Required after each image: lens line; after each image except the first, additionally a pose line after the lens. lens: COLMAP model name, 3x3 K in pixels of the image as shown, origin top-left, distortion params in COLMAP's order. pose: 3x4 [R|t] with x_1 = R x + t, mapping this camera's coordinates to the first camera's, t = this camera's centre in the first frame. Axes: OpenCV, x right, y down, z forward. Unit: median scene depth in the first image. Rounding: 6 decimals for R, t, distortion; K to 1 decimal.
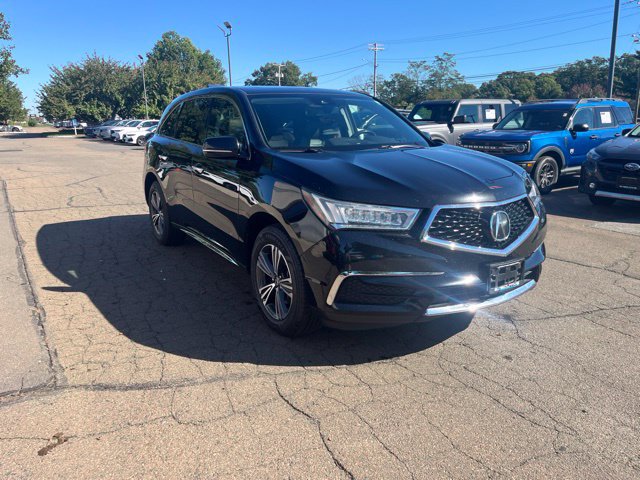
lens RADIAL K [[482.7, 0, 318.6], [0, 482.7, 237.2], [0, 0, 1]] dist [0.077385, -0.100702]
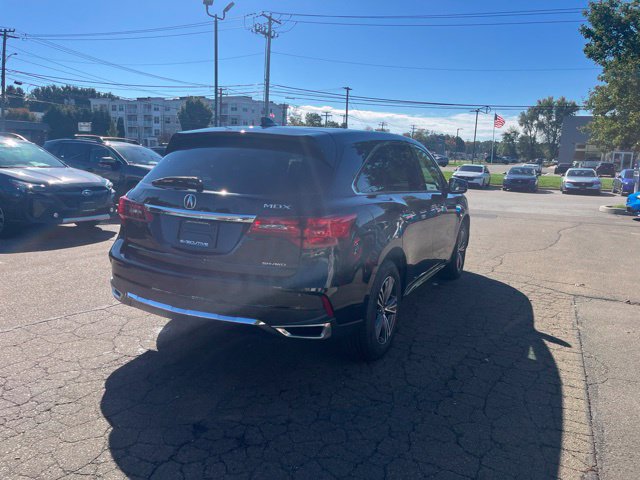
lens RADIAL K [[483.4, 0, 319.6], [0, 483.4, 229.1], [0, 0, 1]] dist [0.076296, -0.104819]
pose [[-0.514110, -0.140267, 0.846177, -0.947705], [0.169159, 0.950581, 0.260349, -0.388095], [-0.840878, 0.276987, -0.464975, 1.559992]]
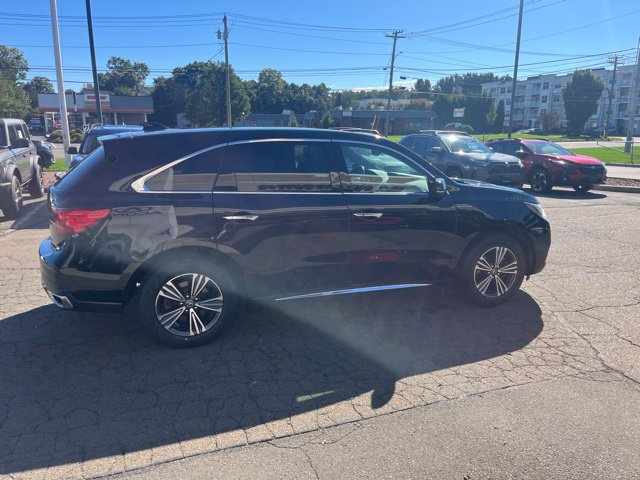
lens RADIAL K [[482.7, 0, 318.7], [0, 482.7, 234.8], [0, 0, 1]] dist [0.077385, -0.100702]
pose [[0.222793, -0.199452, 0.954244, -1.062730], [0.221801, 0.963546, 0.149611, -0.236335], [-0.949298, 0.178320, 0.258910, 0.738805]]
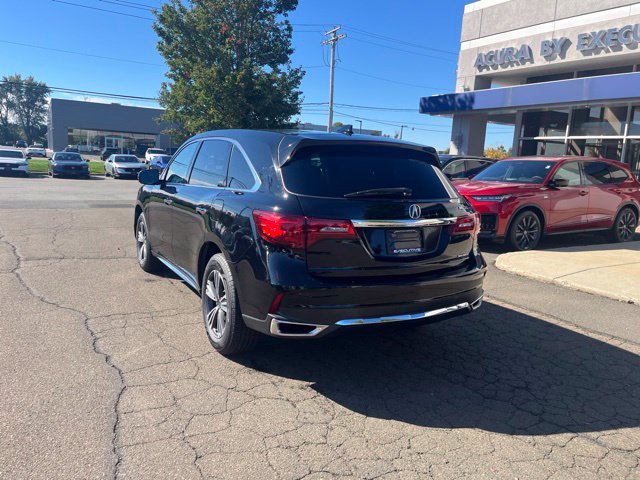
lens RADIAL K [[482.7, 0, 317.8], [0, 482.7, 235.9], [0, 0, 1]] dist [0.077385, -0.100702]
pose [[-0.998110, -0.045714, 0.041068, -0.228174], [-0.026682, 0.924400, 0.380491, -0.500415], [-0.055357, 0.378676, -0.923872, 2.018704]]
